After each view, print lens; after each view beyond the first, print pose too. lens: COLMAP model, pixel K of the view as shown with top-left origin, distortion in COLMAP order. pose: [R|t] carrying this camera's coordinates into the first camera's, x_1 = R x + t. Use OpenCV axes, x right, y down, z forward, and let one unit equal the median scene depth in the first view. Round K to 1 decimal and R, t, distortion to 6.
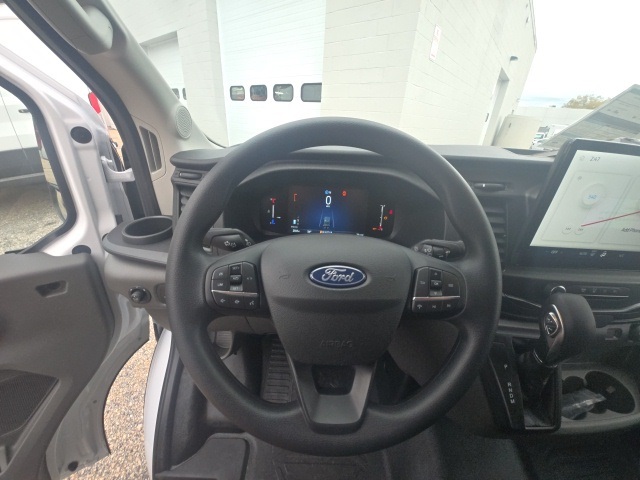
lens RADIAL K [[250.9, 0, 316.8], [0, 250.9, 241.6], [0, 0, 1]] dist [0.000660, -0.012138]
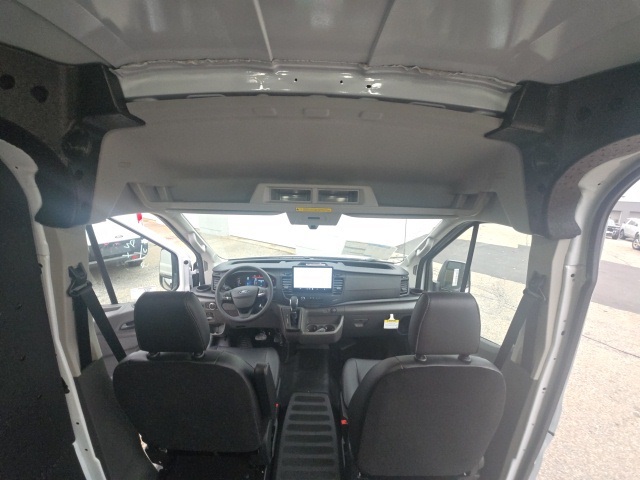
lens RADIAL K [[250.9, 0, 316.8], [0, 250.9, 241.6], [0, 0, 1]] dist [0.000660, -0.012138]
pose [[0.999056, -0.041323, 0.013367, 1.008757], [0.043312, 0.970757, -0.236123, 0.241503], [-0.003218, 0.236479, 0.971631, -2.906718]]
